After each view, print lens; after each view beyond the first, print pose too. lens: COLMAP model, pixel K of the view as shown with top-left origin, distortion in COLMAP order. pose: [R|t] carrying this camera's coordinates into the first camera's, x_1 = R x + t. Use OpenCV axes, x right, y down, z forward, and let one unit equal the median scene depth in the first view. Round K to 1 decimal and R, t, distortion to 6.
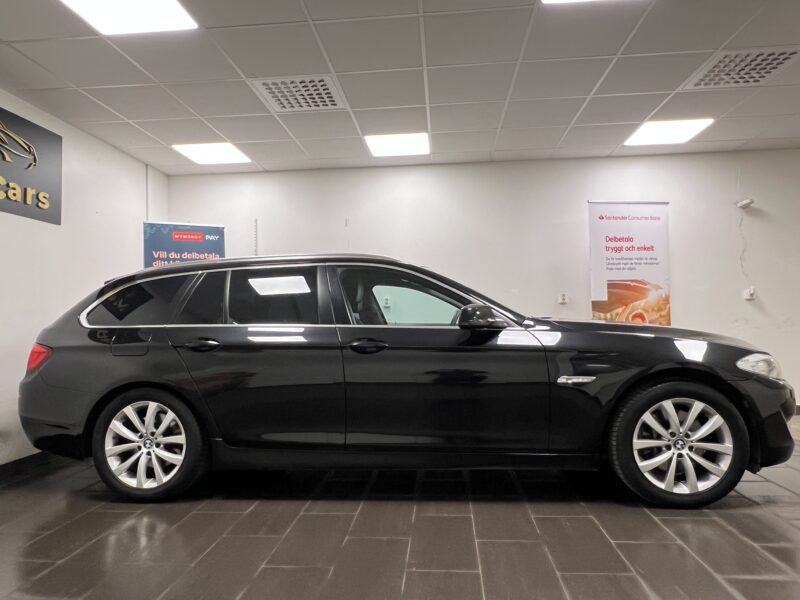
lens RADIAL K [[523.5, 0, 398.9], [0, 523.5, 299.6], [0, 0, 1]] dist [-0.009560, 0.007559]
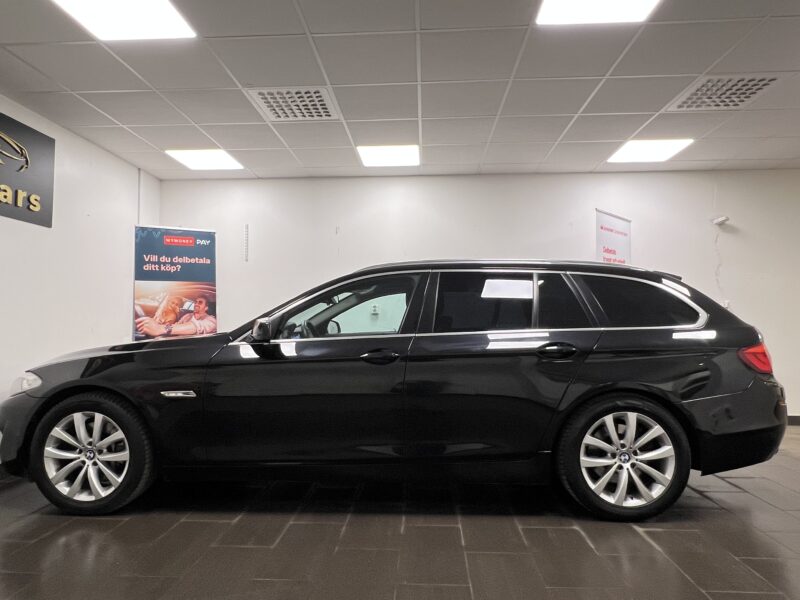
lens RADIAL K [[506.8, 0, 396.7], [0, 506.8, 298.2], [0, 0, 1]] dist [-0.004372, 0.000555]
pose [[0.999415, 0.018352, 0.028875, -0.010896], [-0.018097, 0.999795, -0.009088, -0.009283], [-0.029036, 0.008560, 0.999542, 0.011867]]
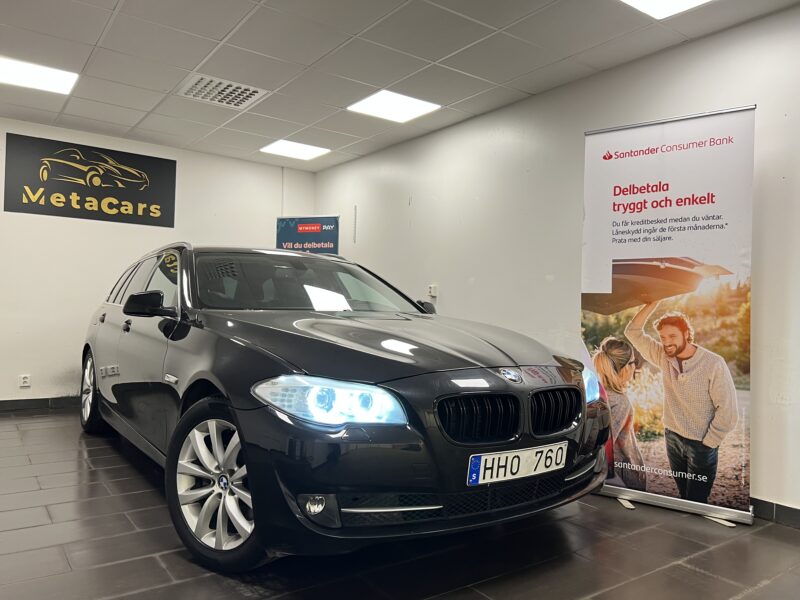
lens RADIAL K [[602.2, 0, 402.7], [0, 602.2, 302.0], [0, 0, 1]] dist [-0.006637, -0.007354]
pose [[0.656500, 0.031001, -0.753688, 0.763704], [-0.017093, 0.999510, 0.026224, -0.002454], [0.754132, -0.004333, 0.656709, 0.361847]]
